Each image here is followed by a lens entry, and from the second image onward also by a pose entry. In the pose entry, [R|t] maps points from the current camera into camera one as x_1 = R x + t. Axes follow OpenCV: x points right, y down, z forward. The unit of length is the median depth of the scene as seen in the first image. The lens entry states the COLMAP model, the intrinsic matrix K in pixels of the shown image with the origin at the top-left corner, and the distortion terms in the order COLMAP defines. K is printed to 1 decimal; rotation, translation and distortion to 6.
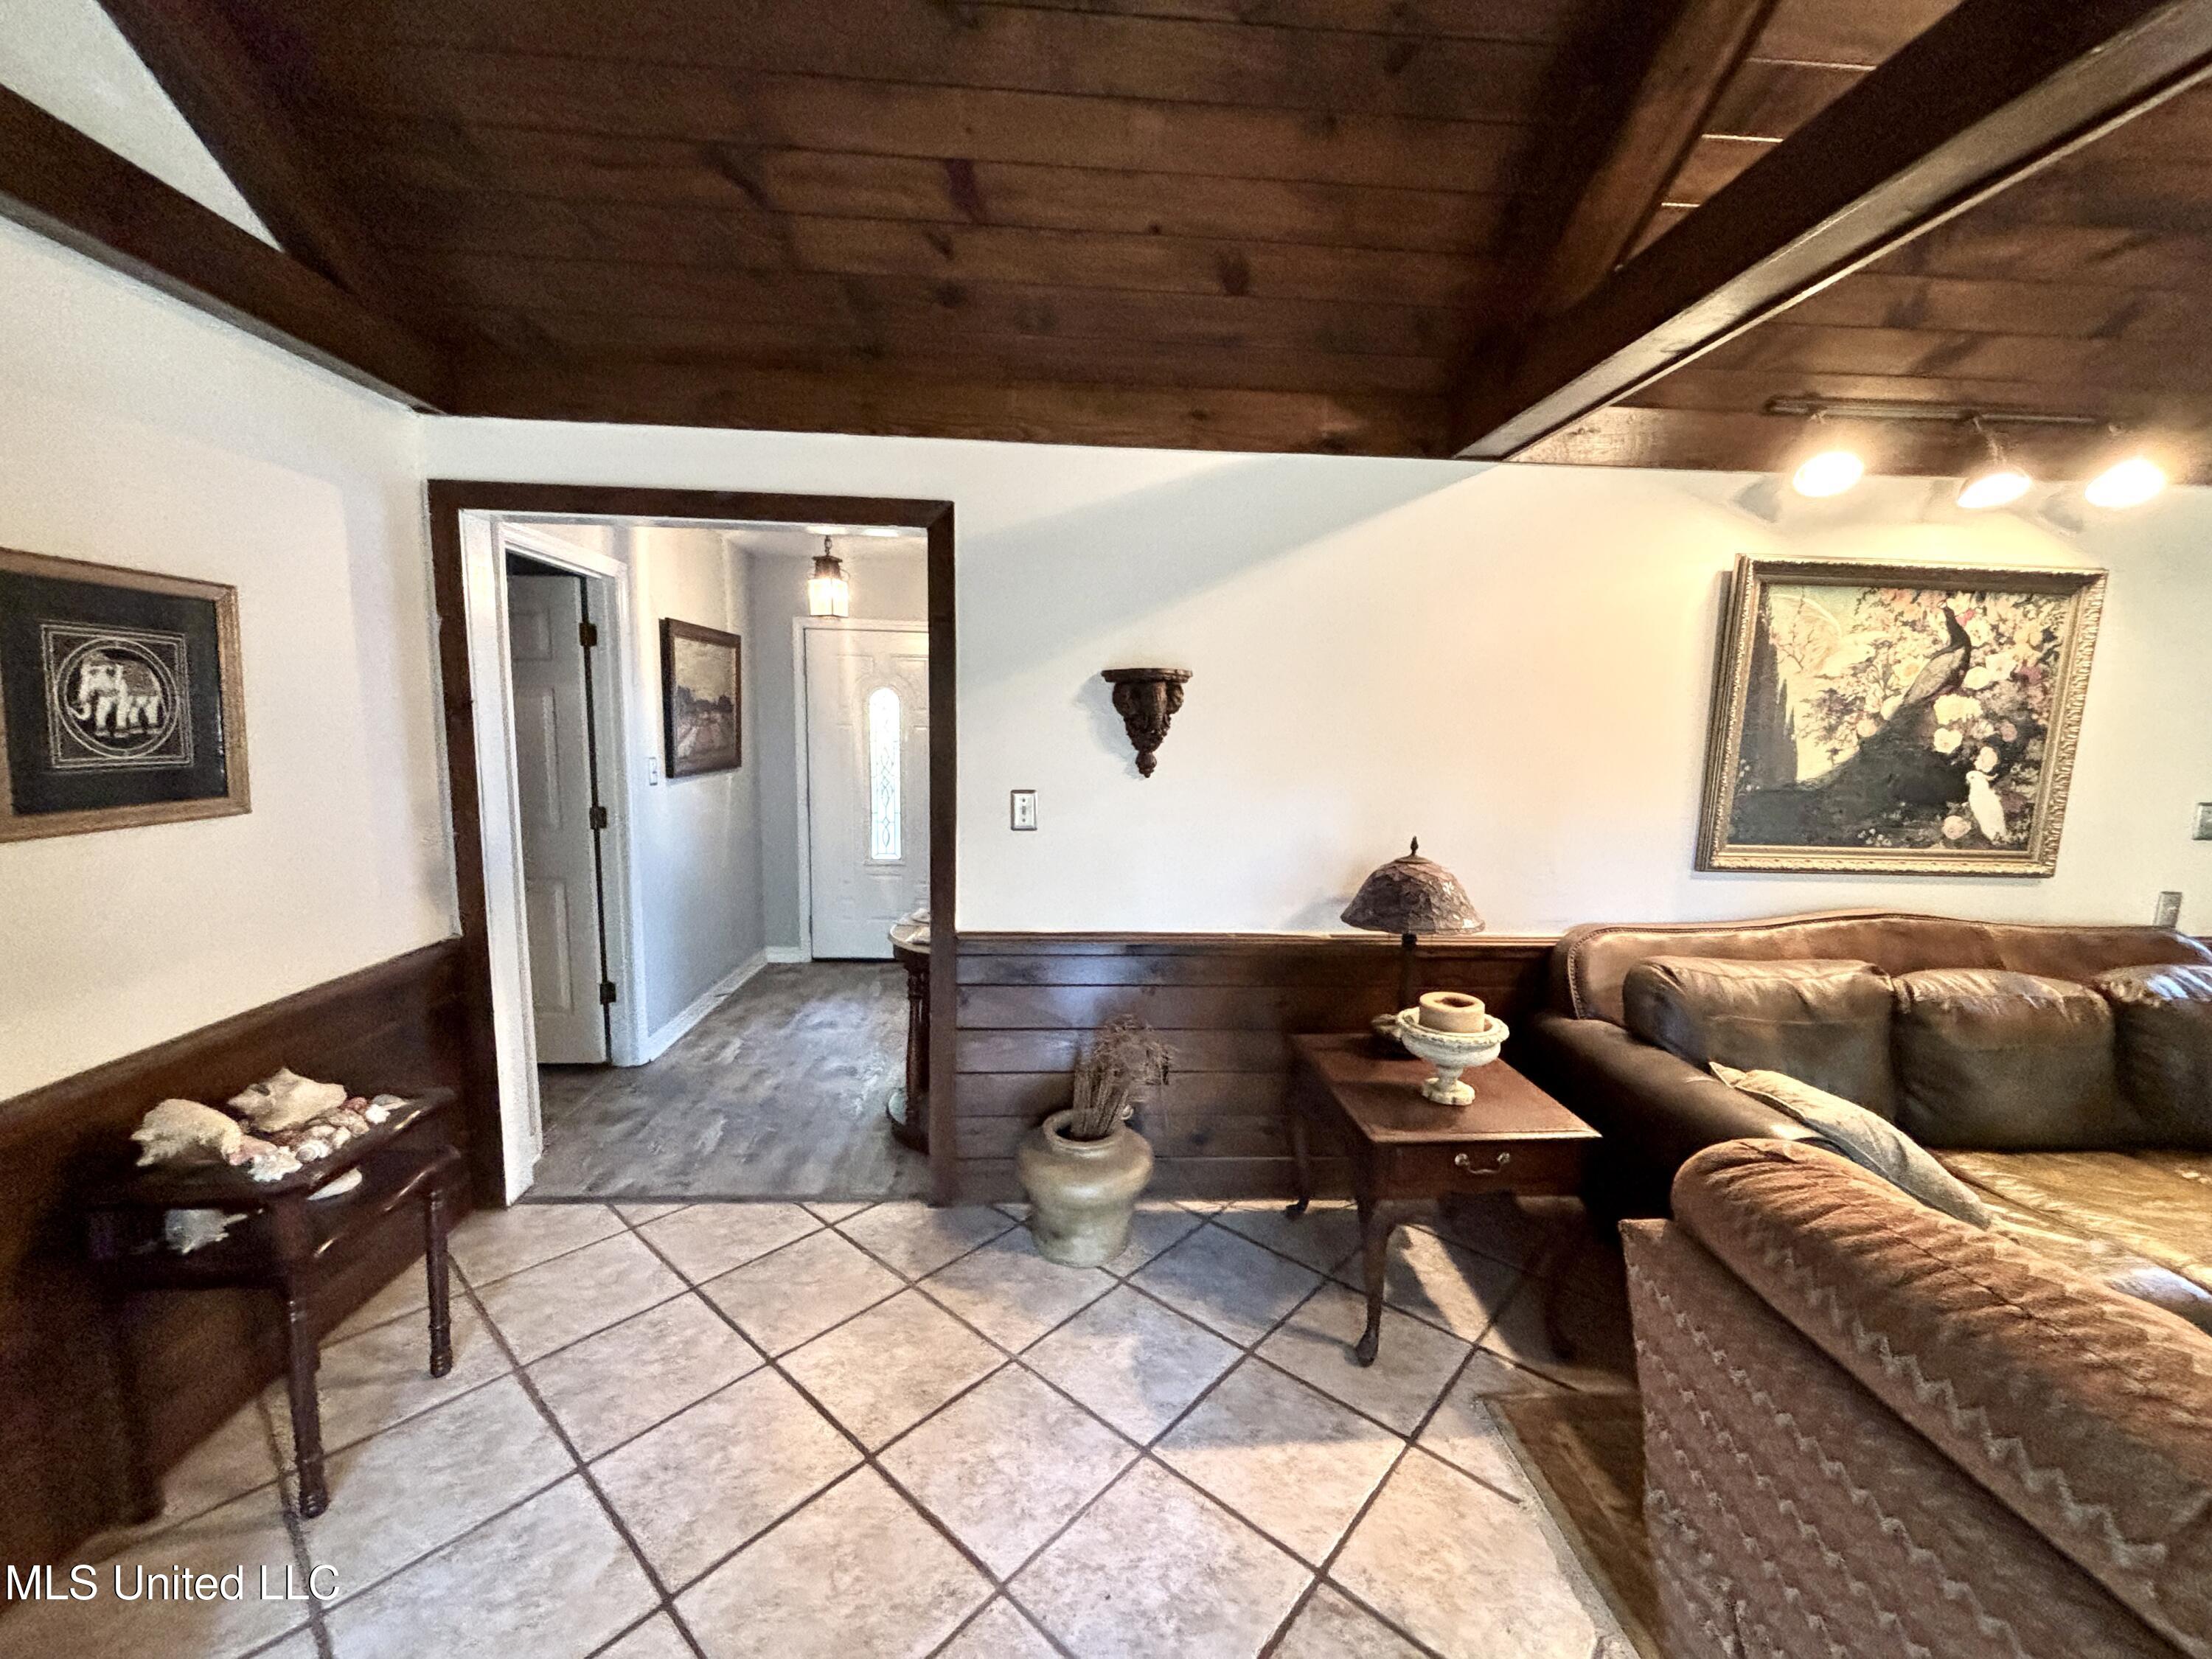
lens RADIAL K [[898.0, 0, 1106.0], [0, 898.0, 829.5], [0, 0, 1]] dist [0.005140, 0.000143]
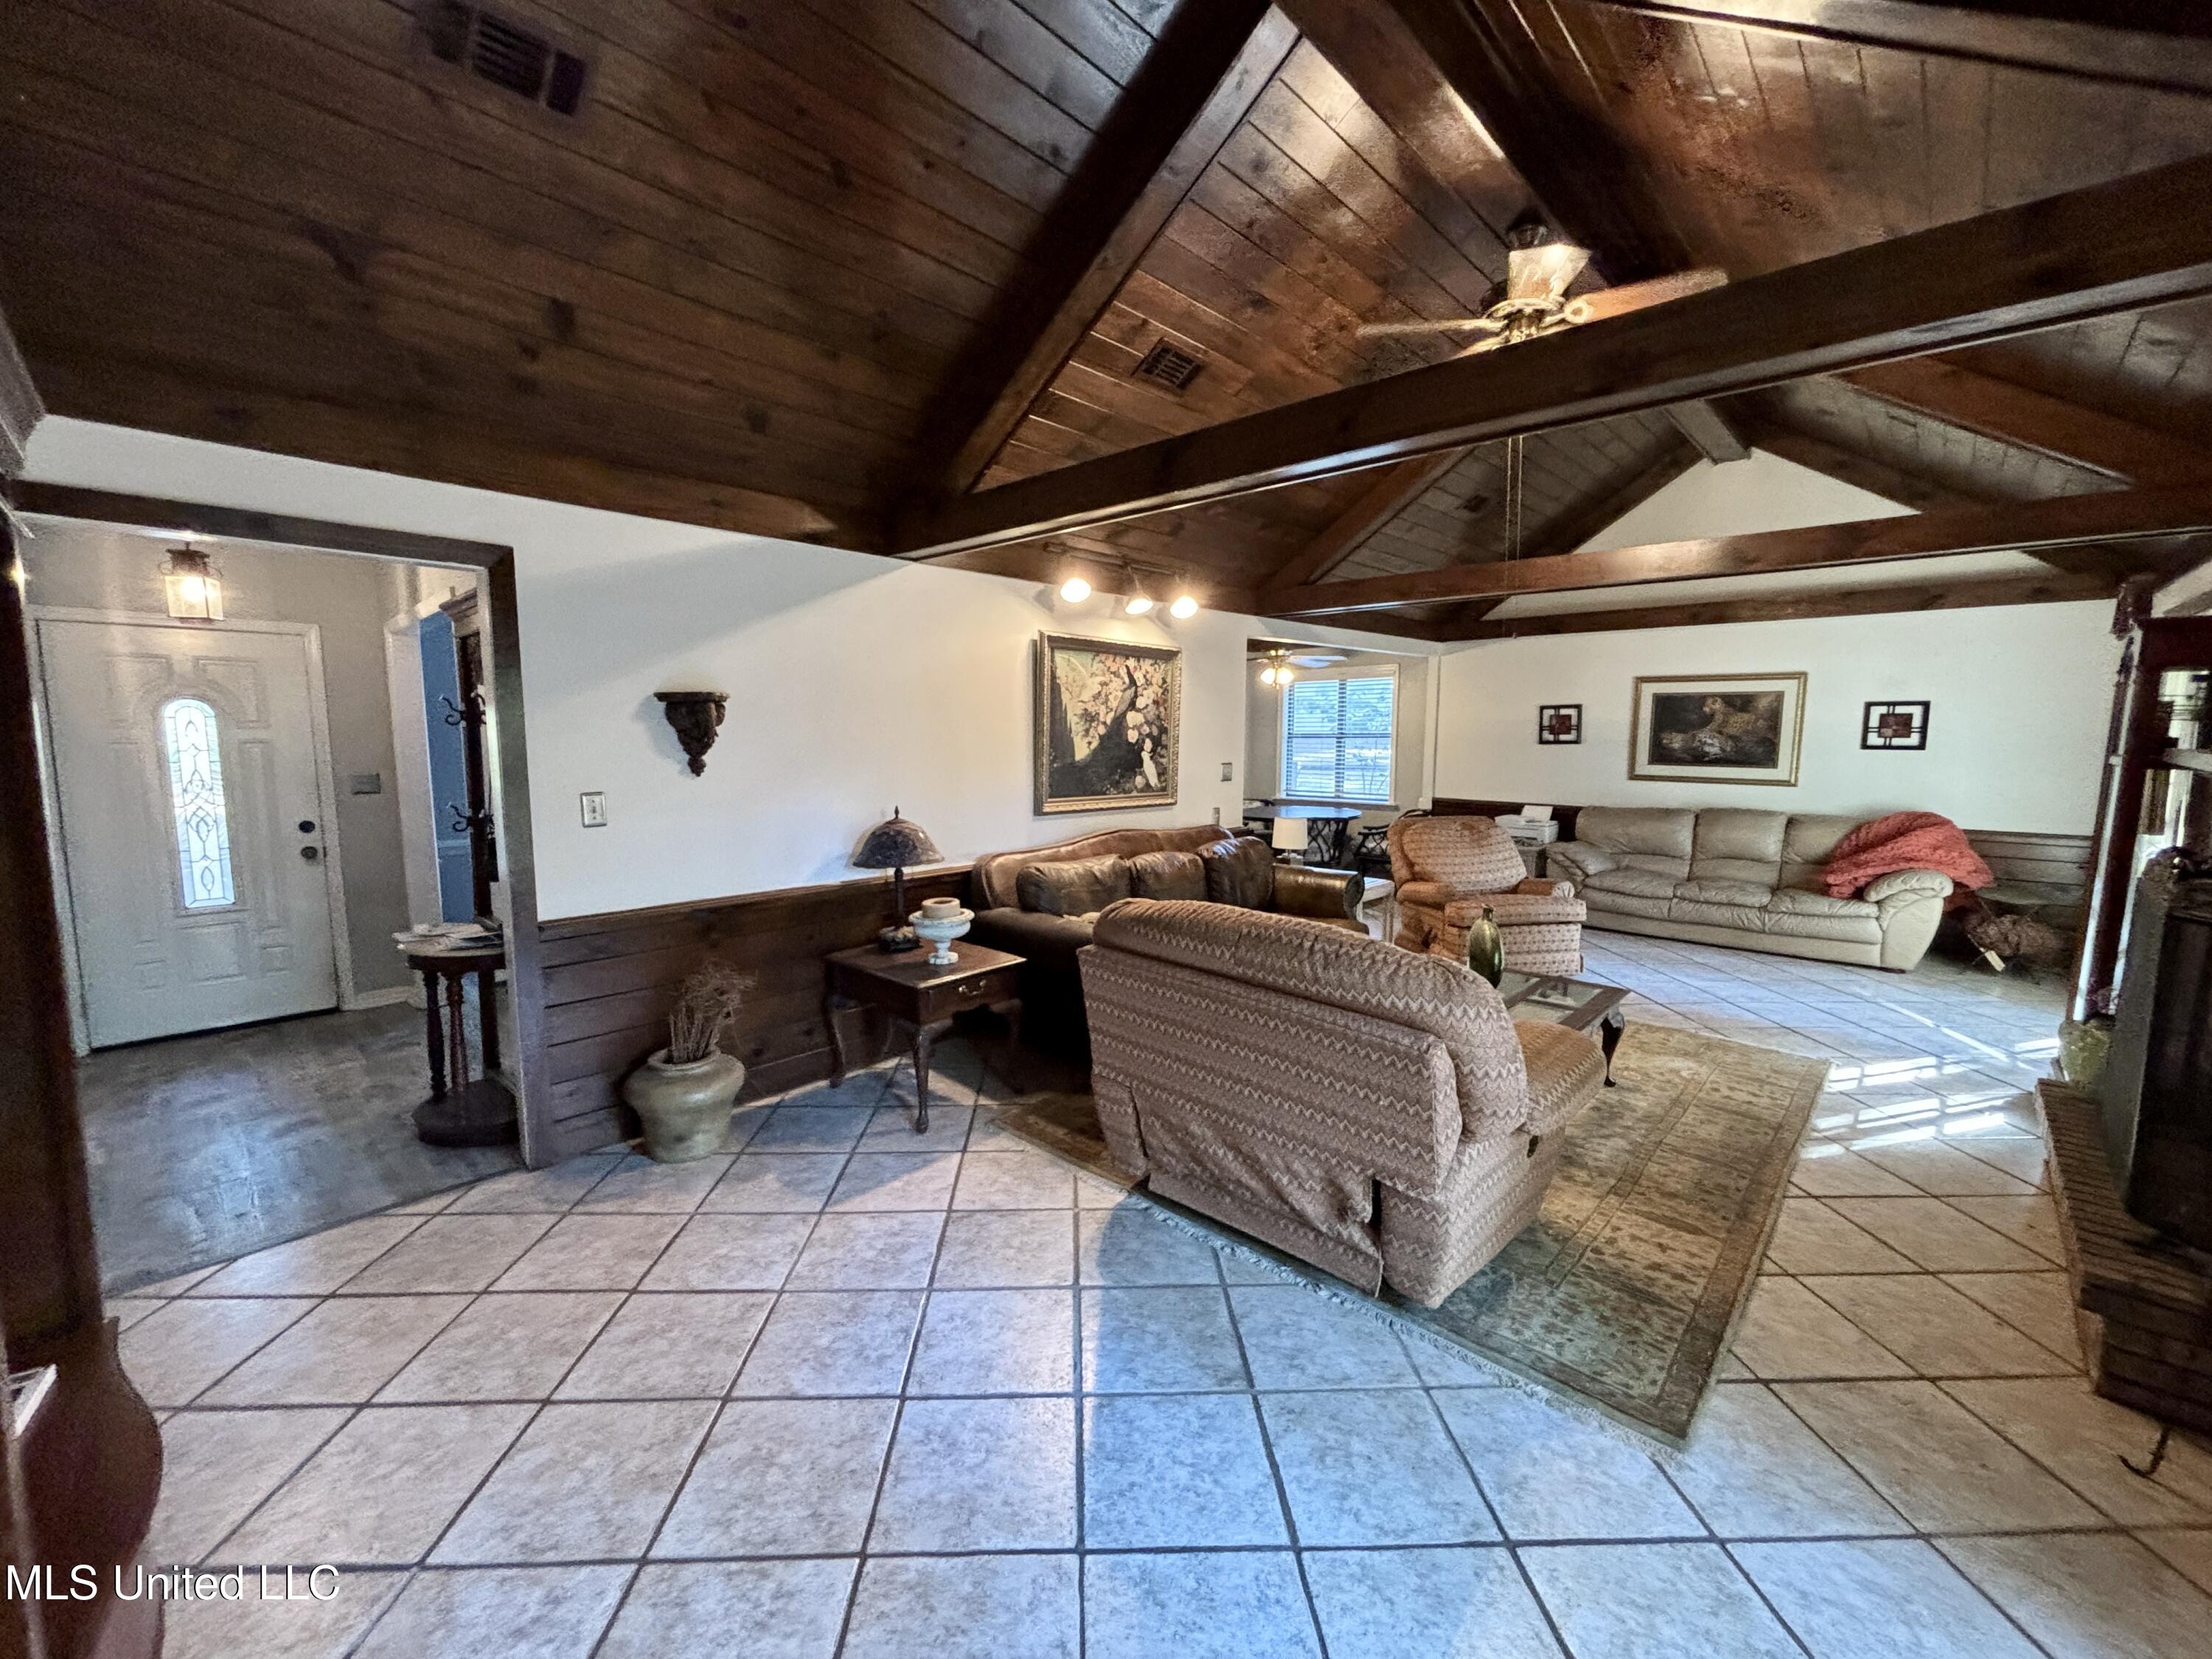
lens RADIAL K [[898.0, 0, 1106.0], [0, 898.0, 829.5], [0, 0, 1]] dist [0.005140, 0.000143]
pose [[0.726680, -0.092416, 0.680731, -0.404786], [0.095439, 0.994882, 0.033184, 0.028932], [-0.680314, 0.040854, 0.731781, -0.326527]]
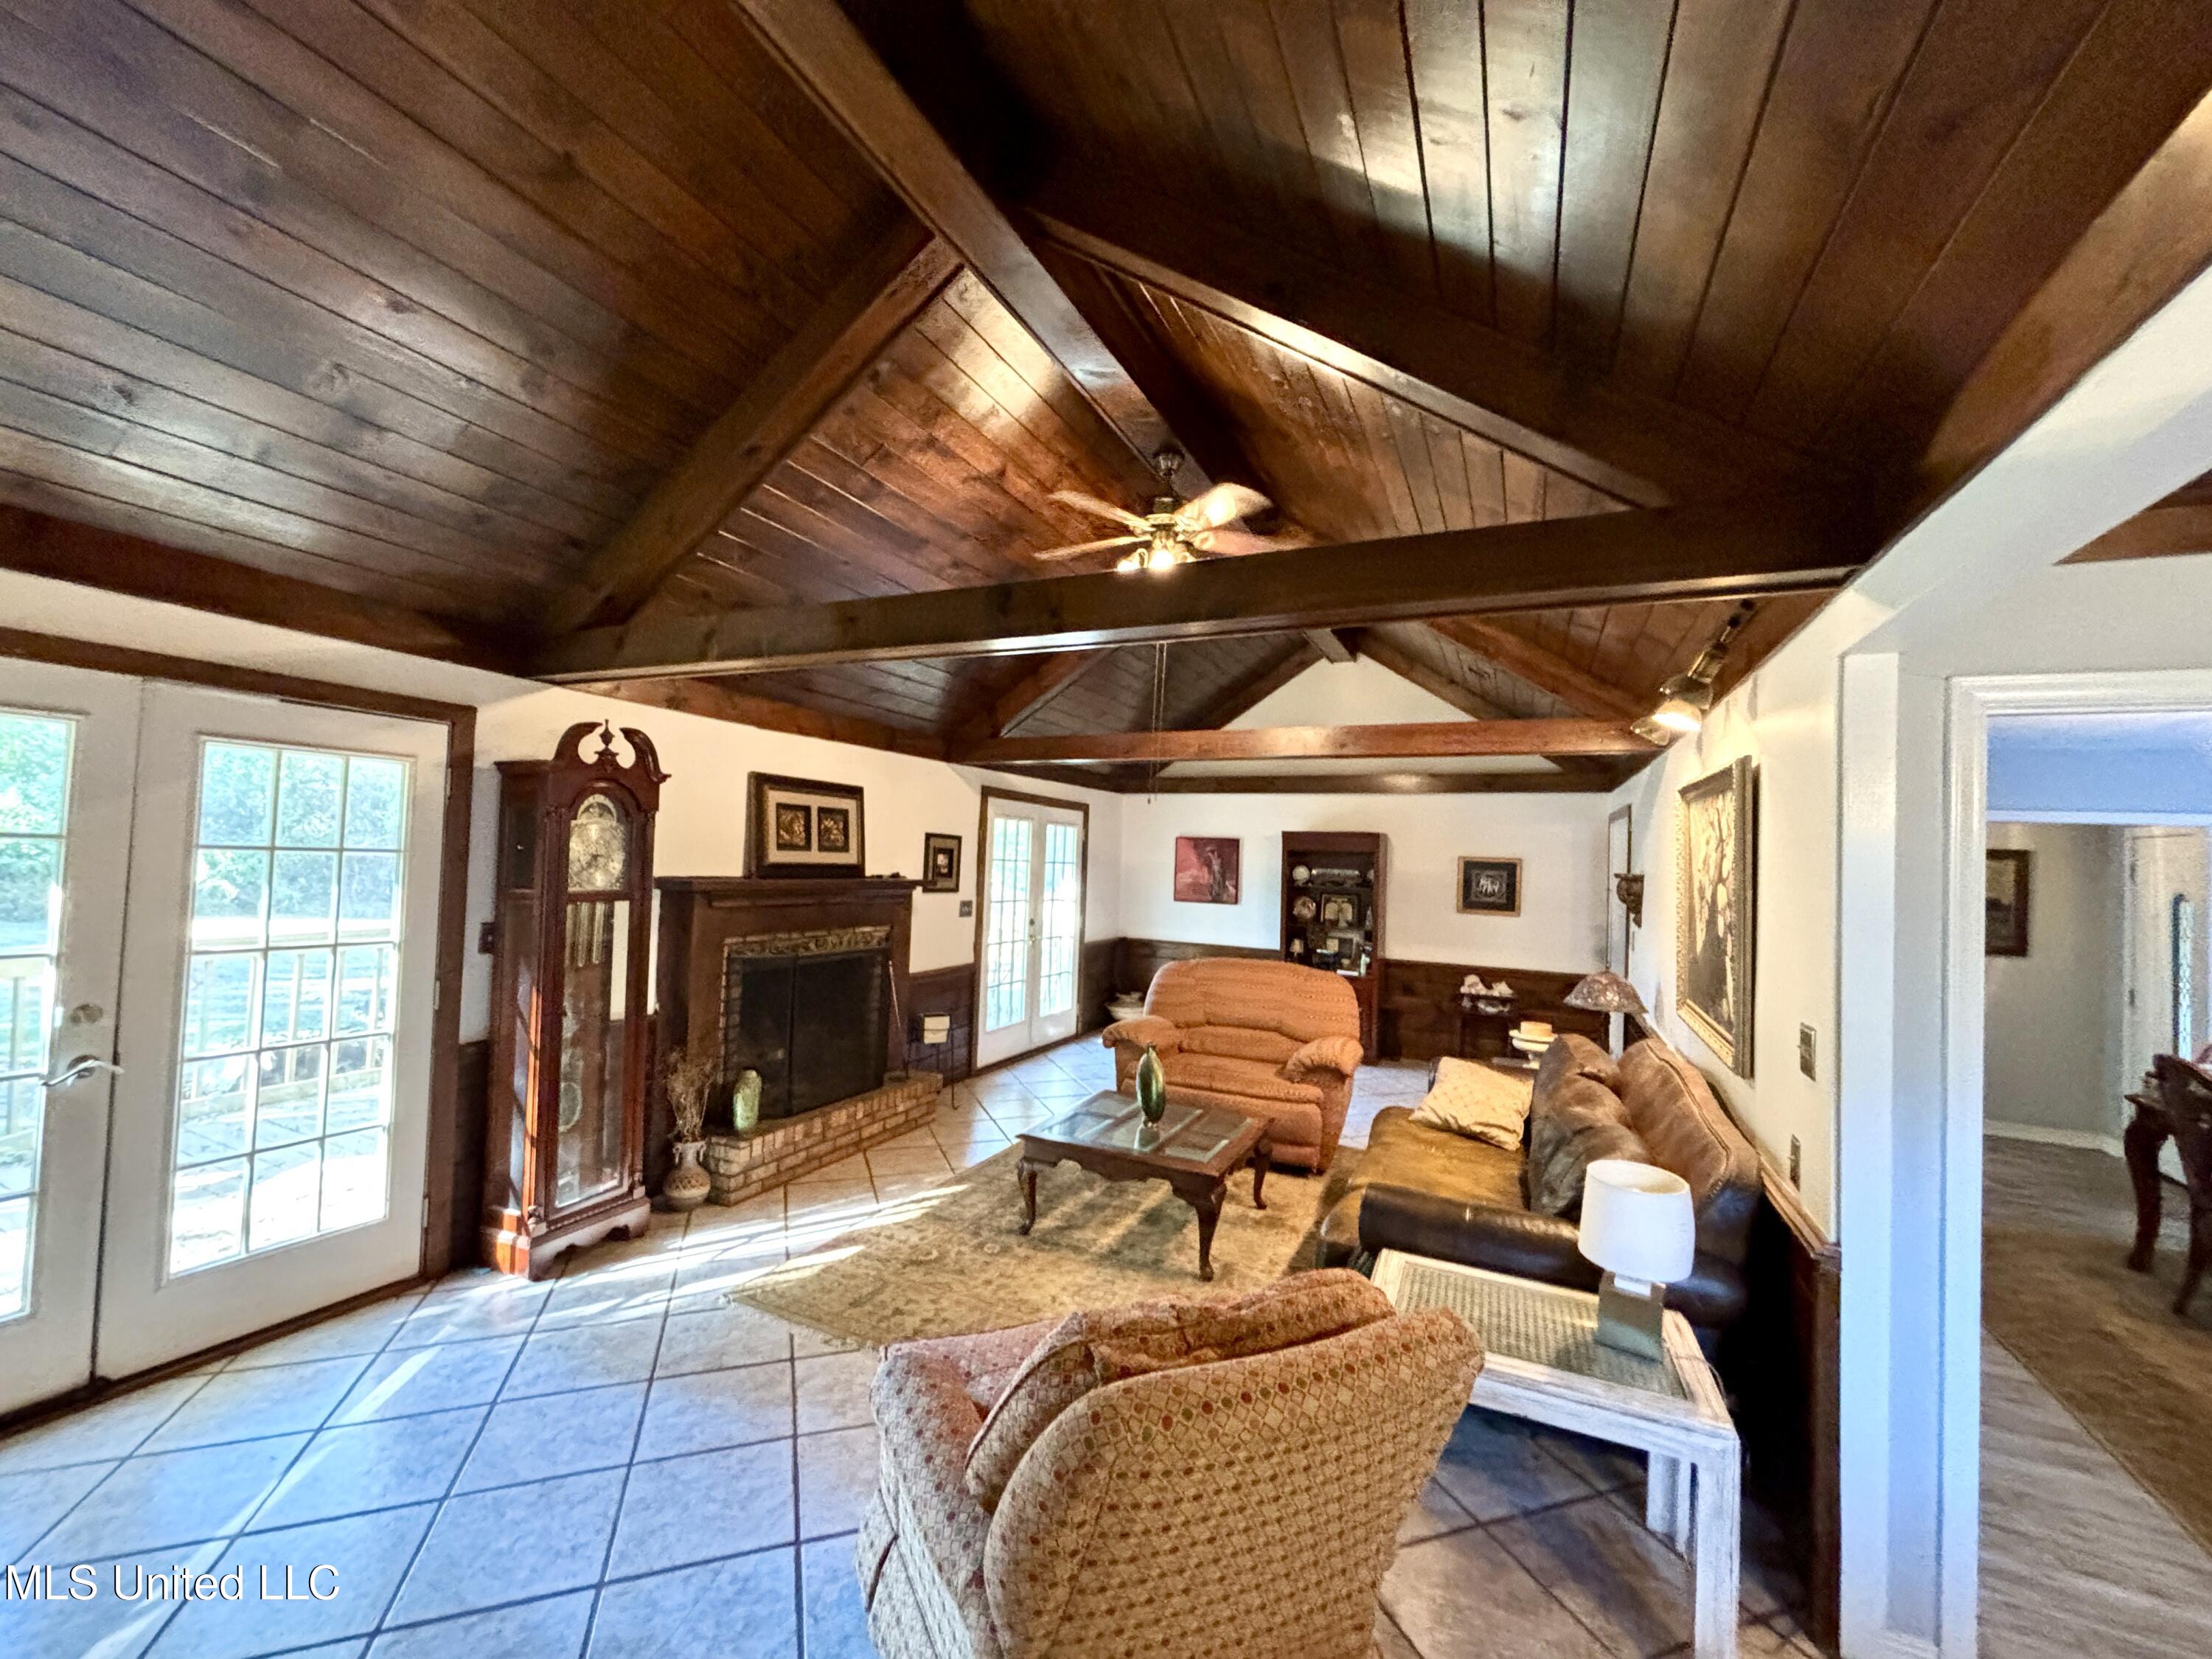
lens RADIAL K [[885.2, 0, 1106.0], [0, 885.2, 829.5], [0, 0, 1]] dist [0.016423, -0.000024]
pose [[-0.471988, -0.062420, -0.879393, 2.269622], [-0.156536, 0.987574, 0.013917, -0.114258], [0.867597, 0.144225, -0.475894, 0.869149]]
